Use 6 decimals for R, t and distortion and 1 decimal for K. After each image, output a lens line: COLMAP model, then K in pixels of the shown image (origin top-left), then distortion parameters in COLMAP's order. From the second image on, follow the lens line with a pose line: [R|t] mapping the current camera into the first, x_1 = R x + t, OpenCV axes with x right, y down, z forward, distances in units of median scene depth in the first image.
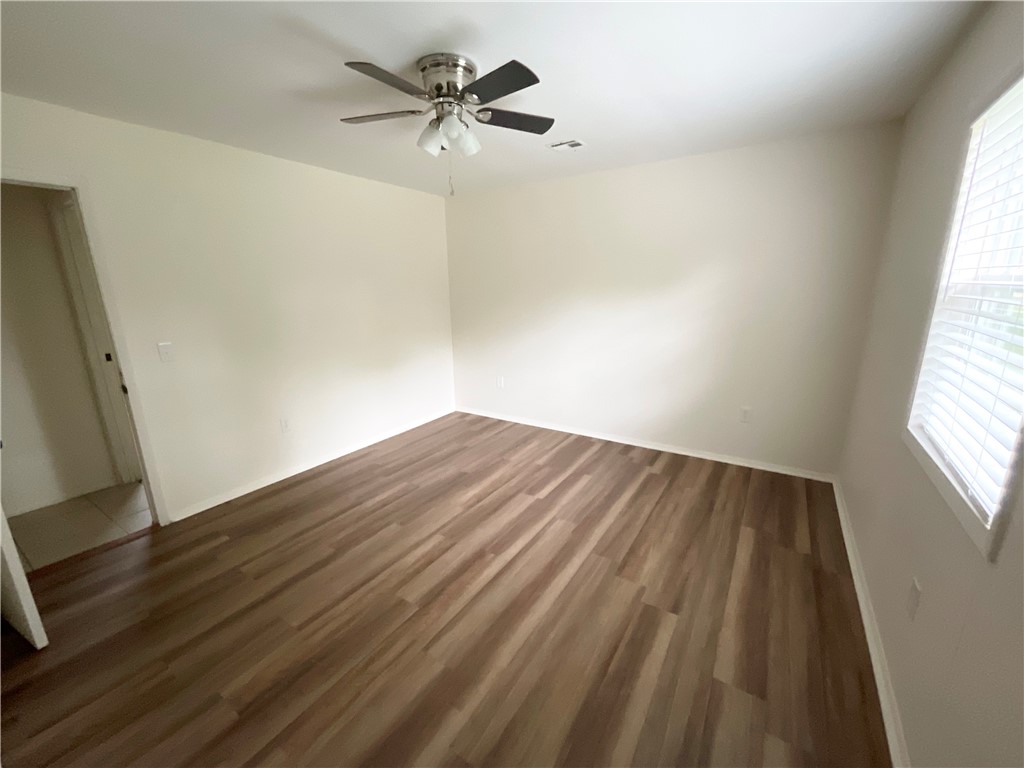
lens RADIAL K [[415.1, 0, 516.1], [0, 415.1, 383.1], [0, 0, 1]] dist [-0.005268, 0.003175]
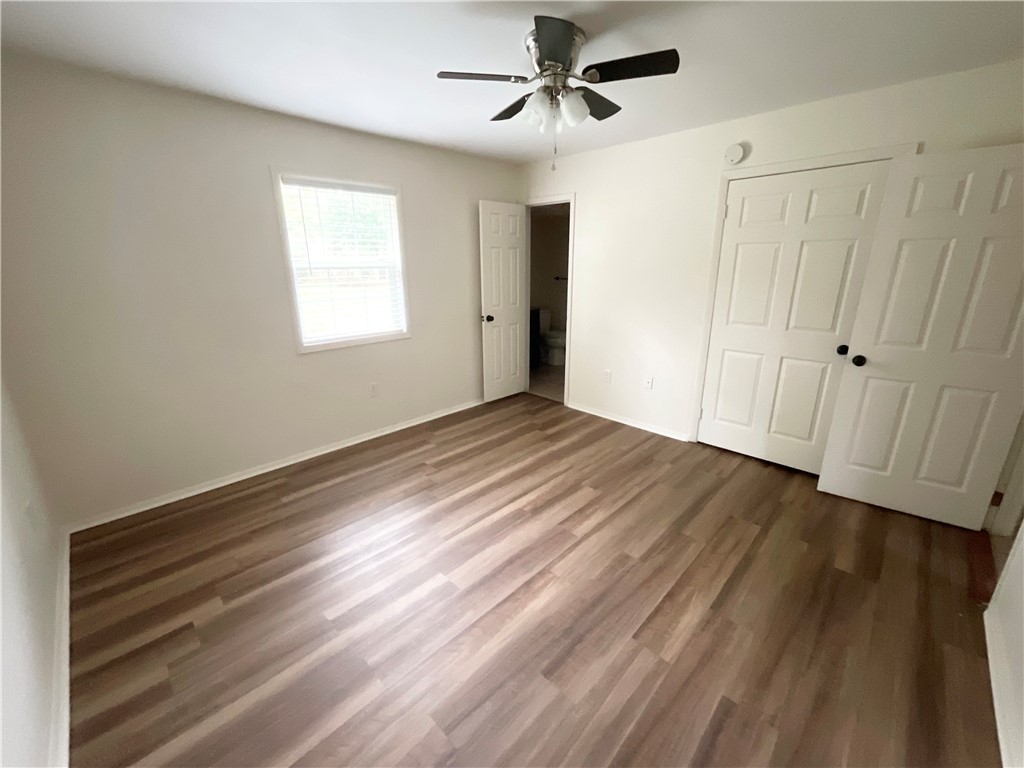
lens RADIAL K [[415.1, 0, 514.6], [0, 415.1, 386.7], [0, 0, 1]] dist [-0.005268, 0.003175]
pose [[-0.979175, -0.039131, 0.199210, -0.233352], [0.066733, 0.864683, 0.497865, -0.413167], [-0.191735, 0.500791, -0.844065, 1.750015]]
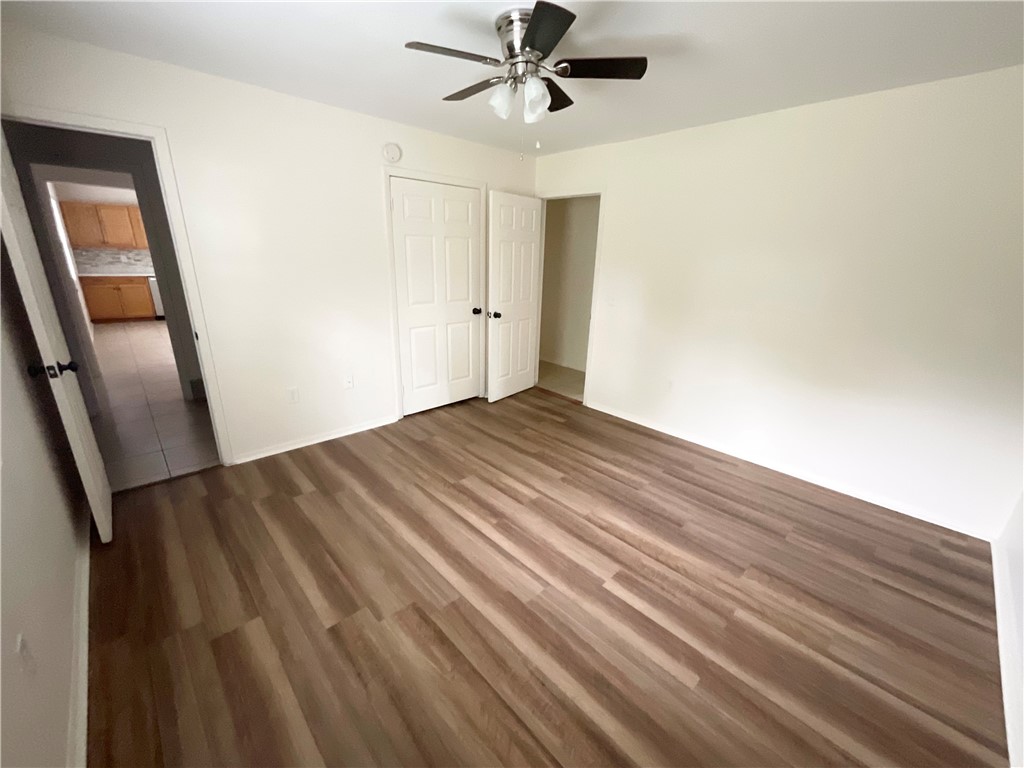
lens RADIAL K [[415.1, 0, 509.3], [0, 415.1, 383.2], [0, 0, 1]] dist [-0.005268, 0.003175]
pose [[-0.243293, 0.299714, -0.922486, 0.763892], [-0.251025, 0.899204, 0.358354, -0.265050], [0.936907, 0.318752, -0.143535, 1.058066]]
